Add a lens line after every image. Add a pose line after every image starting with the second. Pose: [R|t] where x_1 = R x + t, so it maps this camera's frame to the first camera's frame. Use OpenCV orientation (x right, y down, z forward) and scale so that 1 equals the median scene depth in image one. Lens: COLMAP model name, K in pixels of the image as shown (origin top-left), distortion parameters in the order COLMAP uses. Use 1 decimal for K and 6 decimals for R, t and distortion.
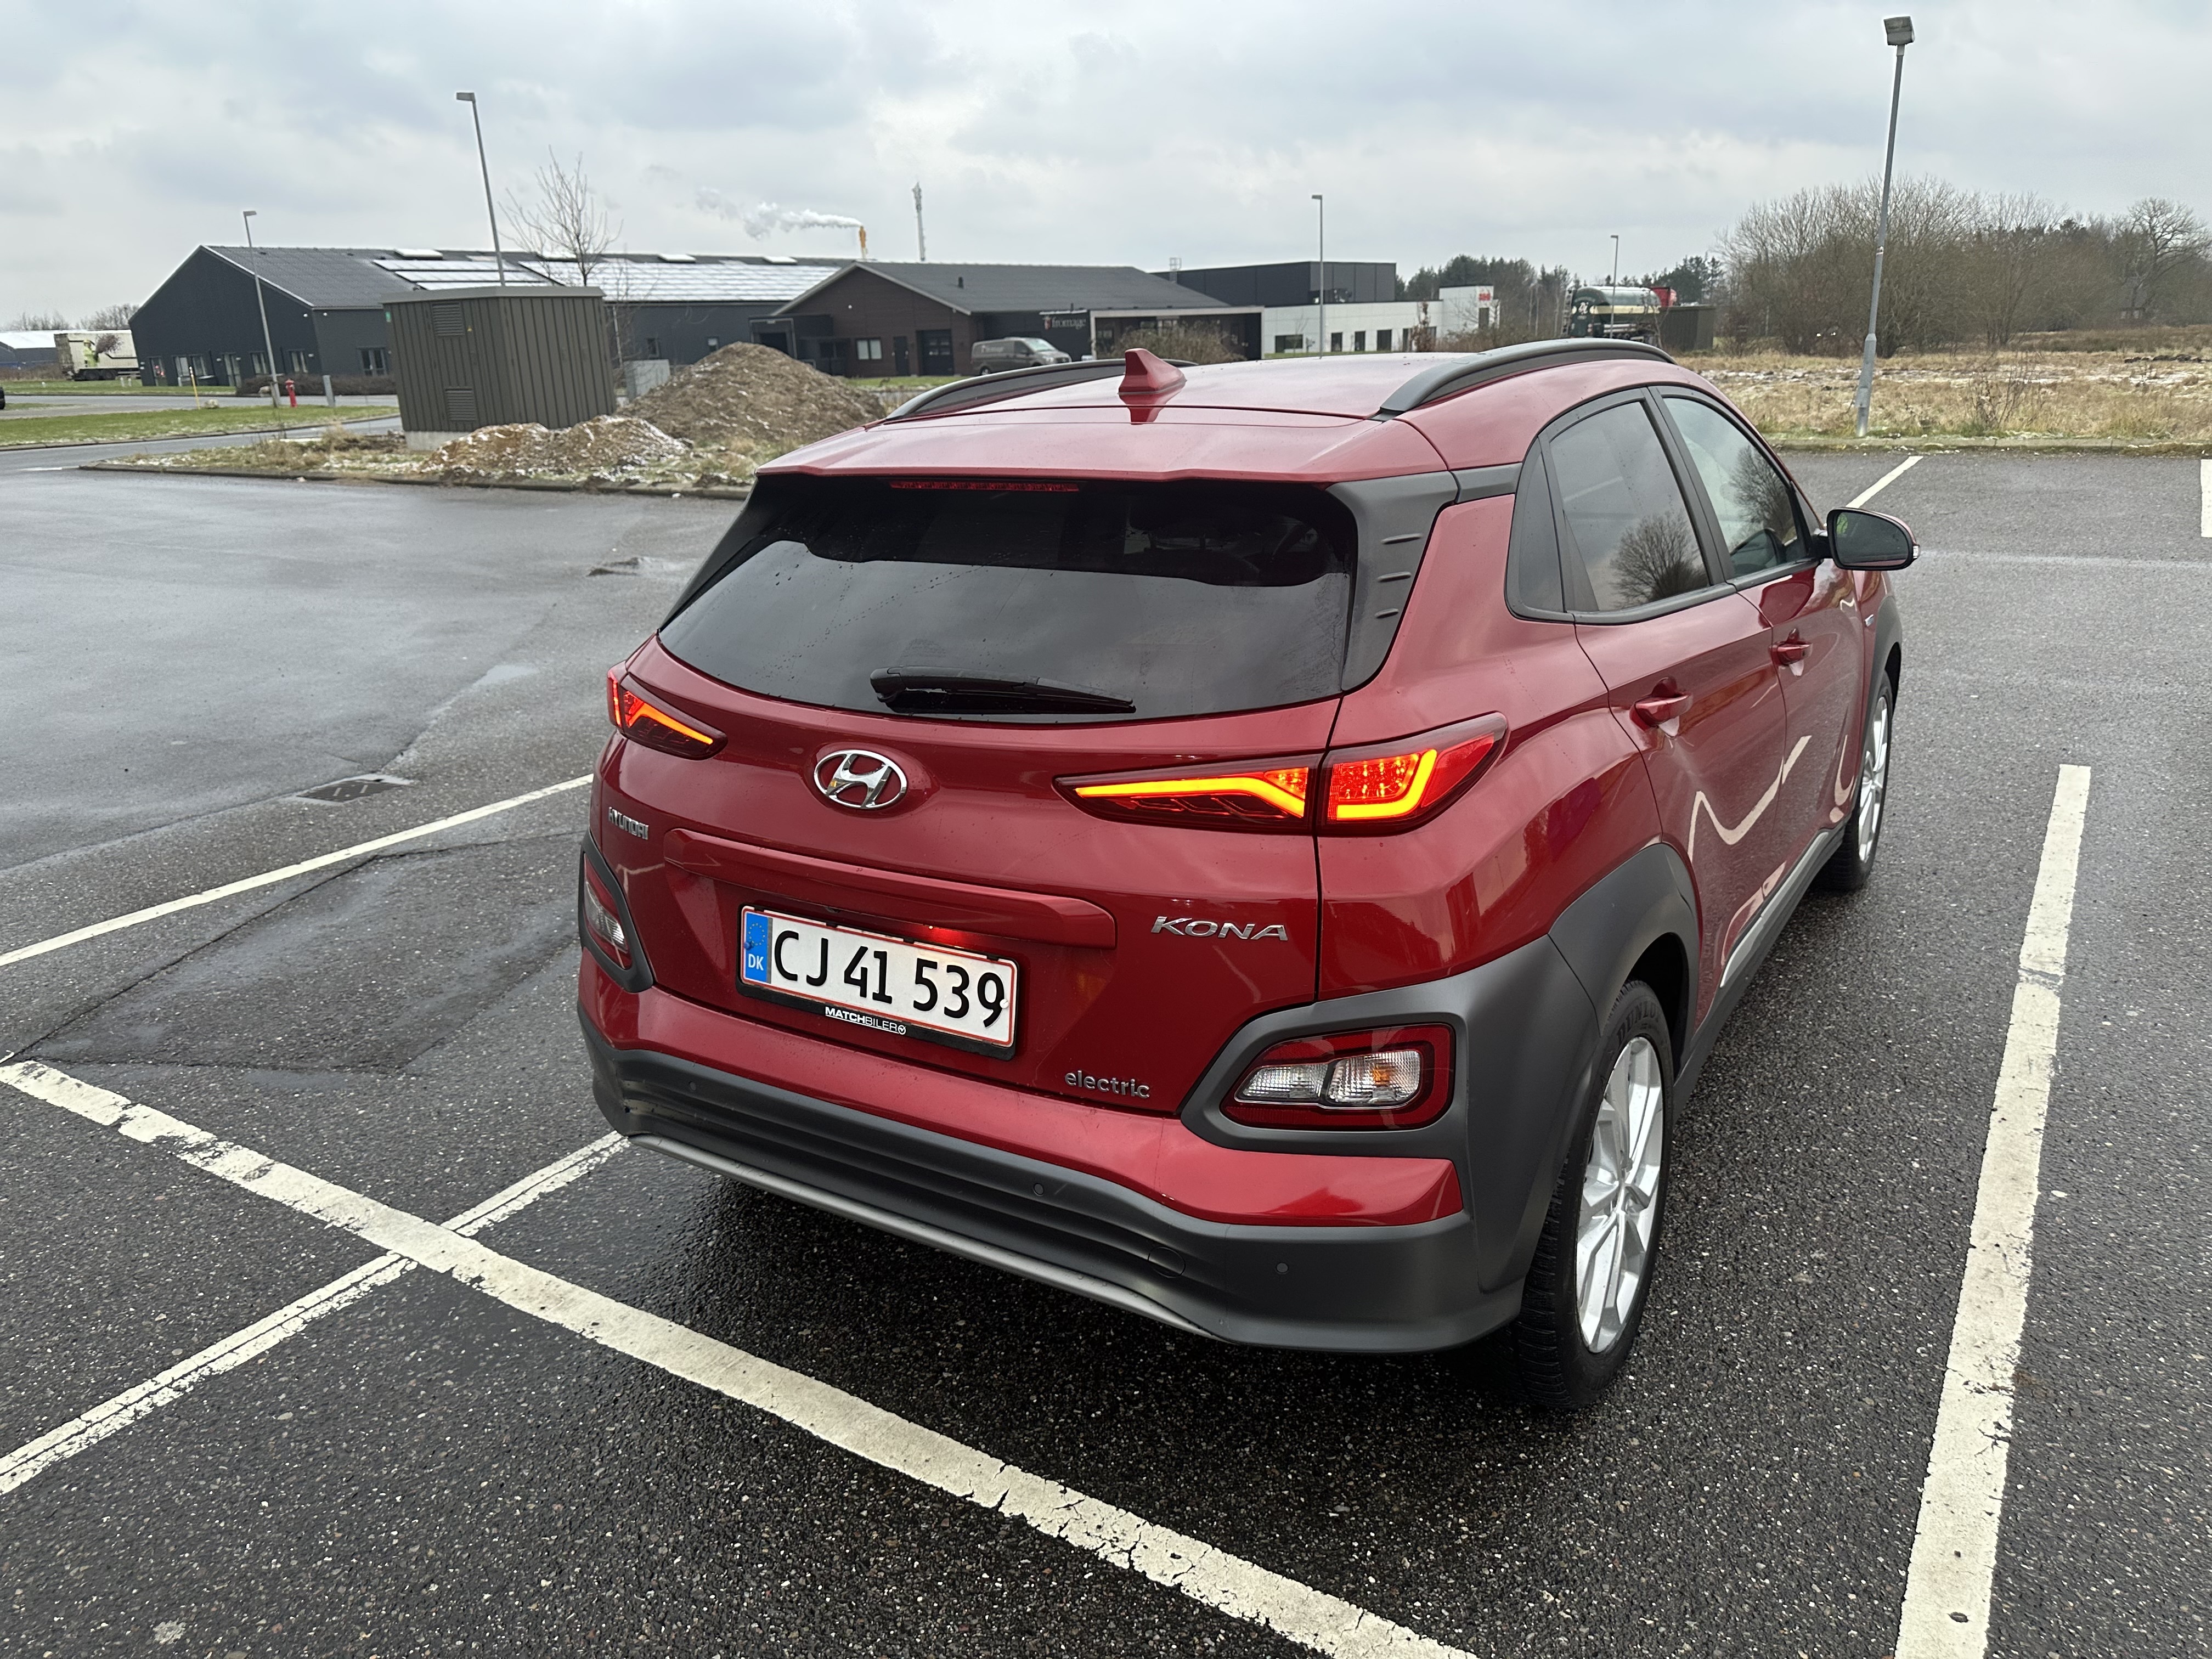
lens RADIAL K [[1573.4, 0, 1130.0], [0, 1573.4, 819.4], [0, 0, 1]] dist [0.022115, -0.018211]
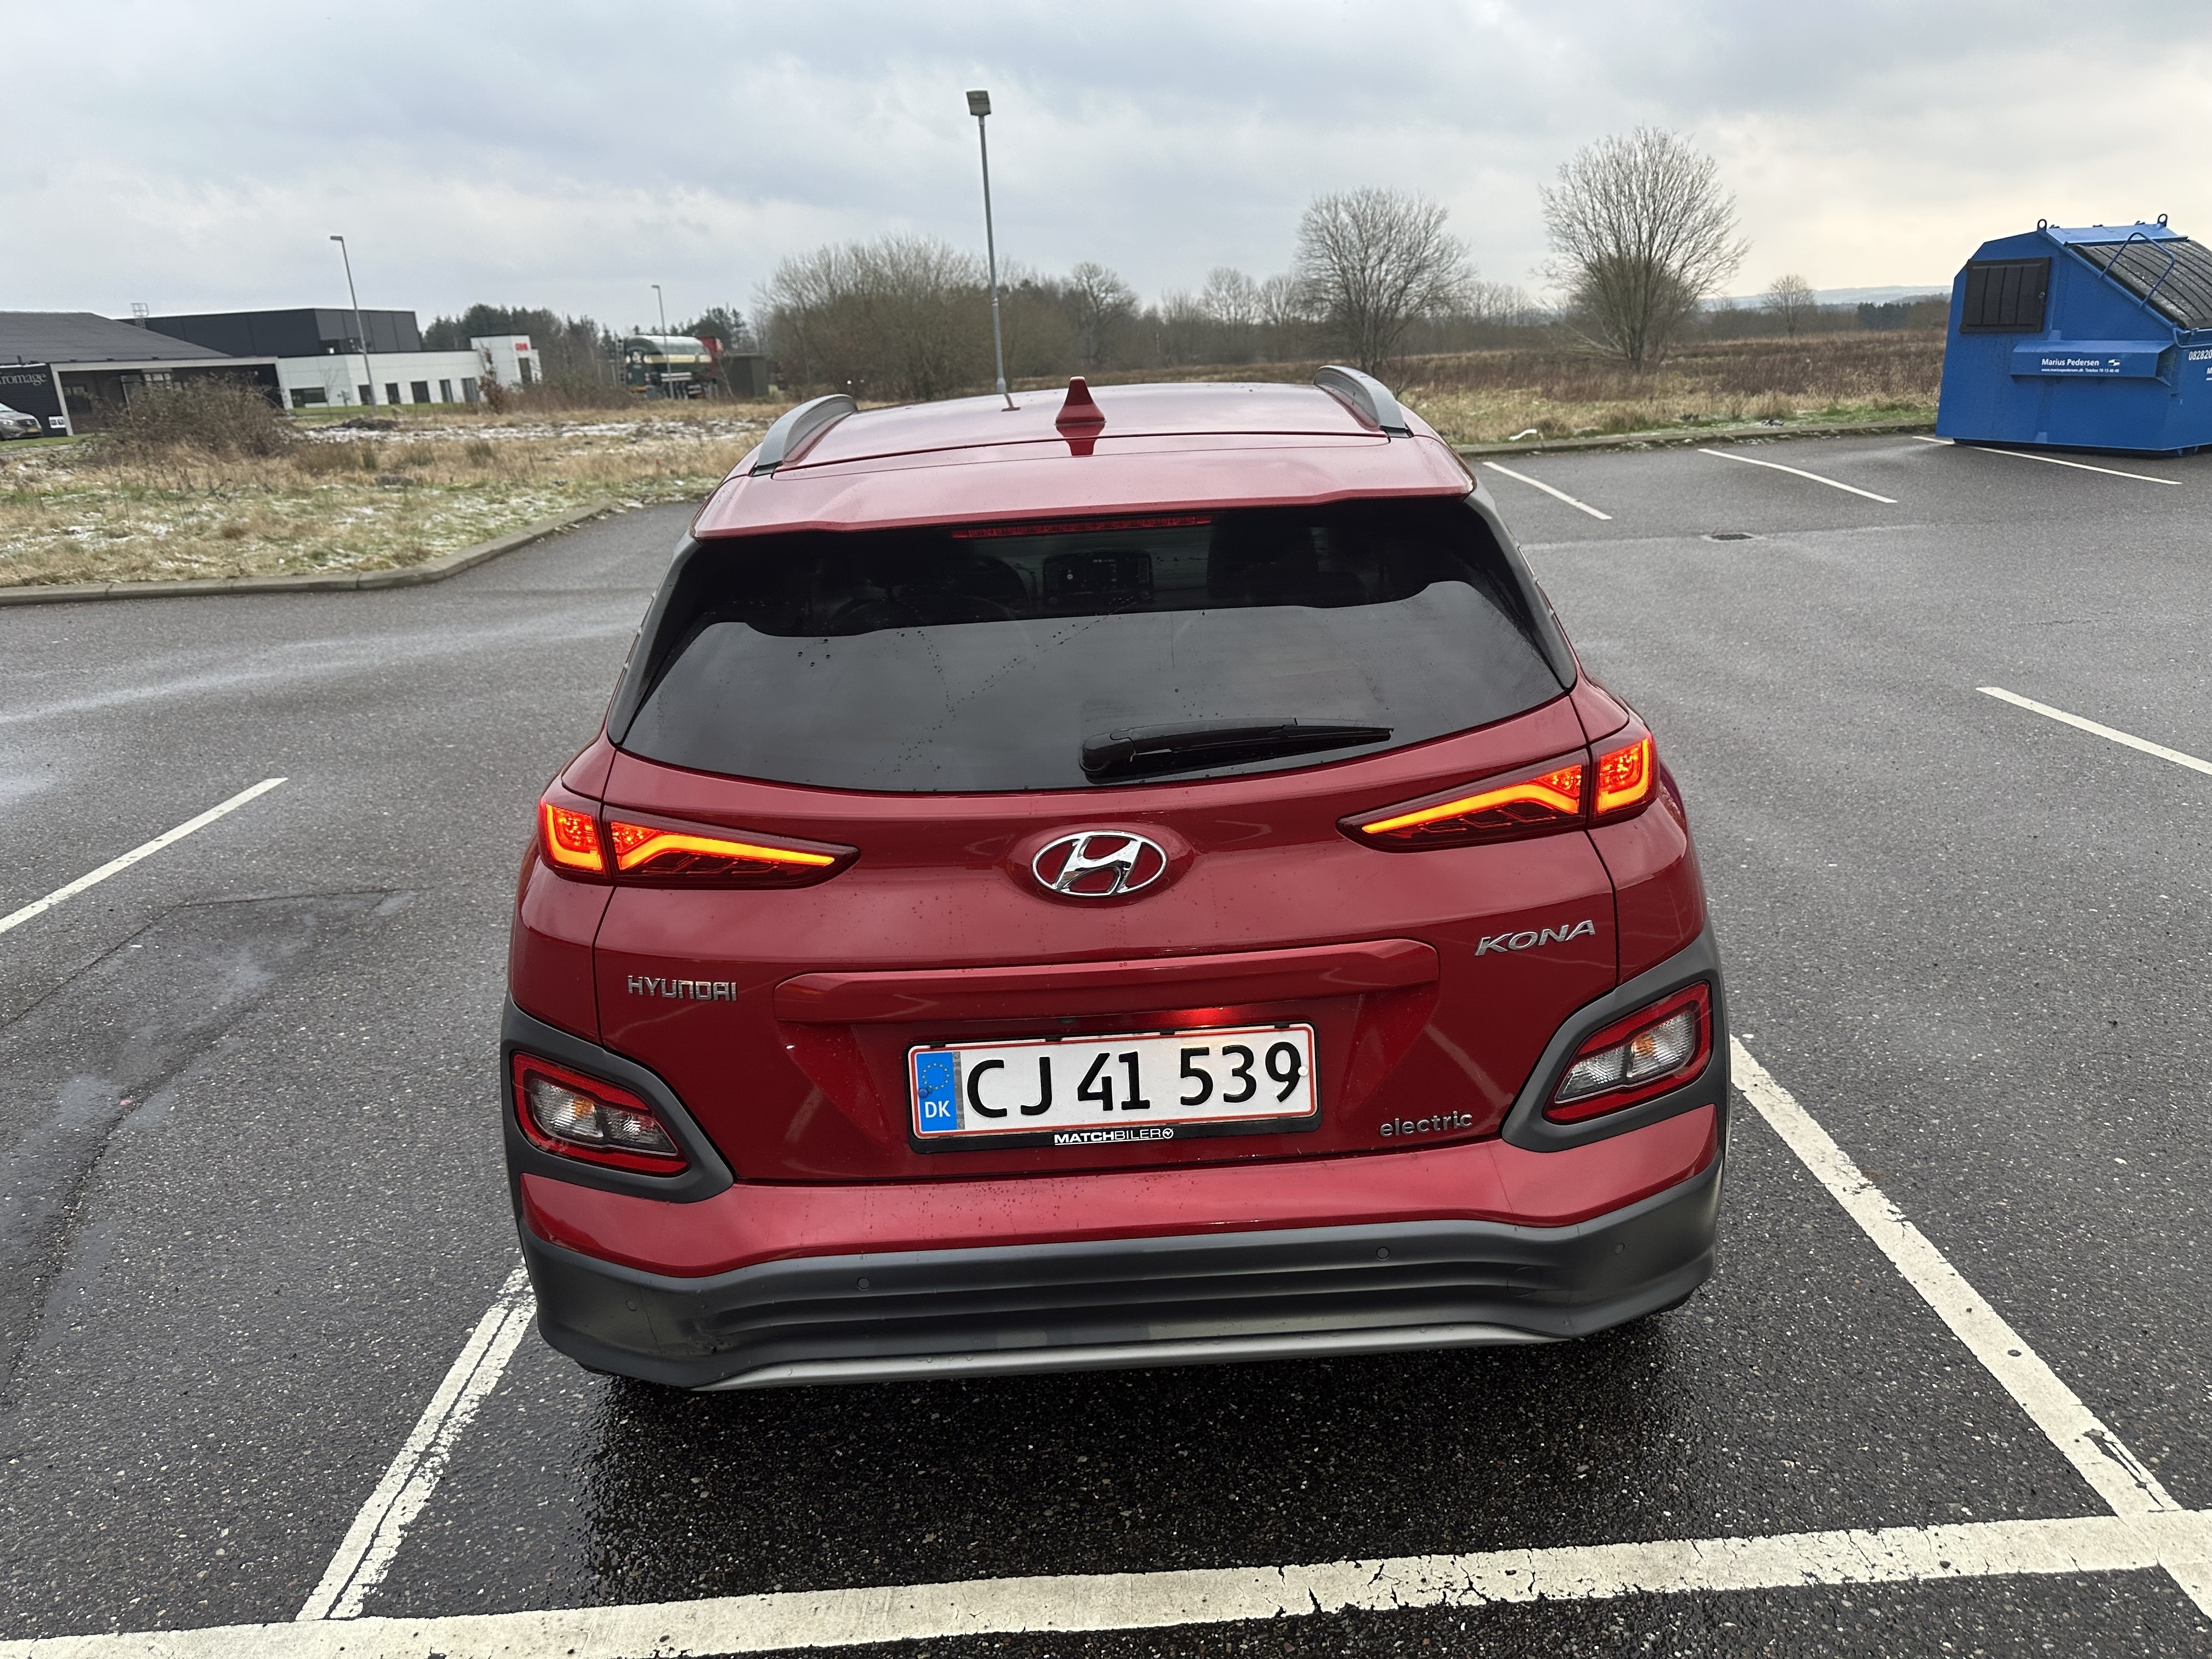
lens RADIAL K [[1573.4, 0, 1112.2], [0, 1573.4, 848.0], [0, 0, 1]] dist [0.022115, -0.018211]
pose [[0.834872, -0.172186, 0.522819, -0.588804], [0.178855, 0.983134, 0.038180, -0.062809], [-0.520576, 0.061633, 0.851588, 0.238304]]
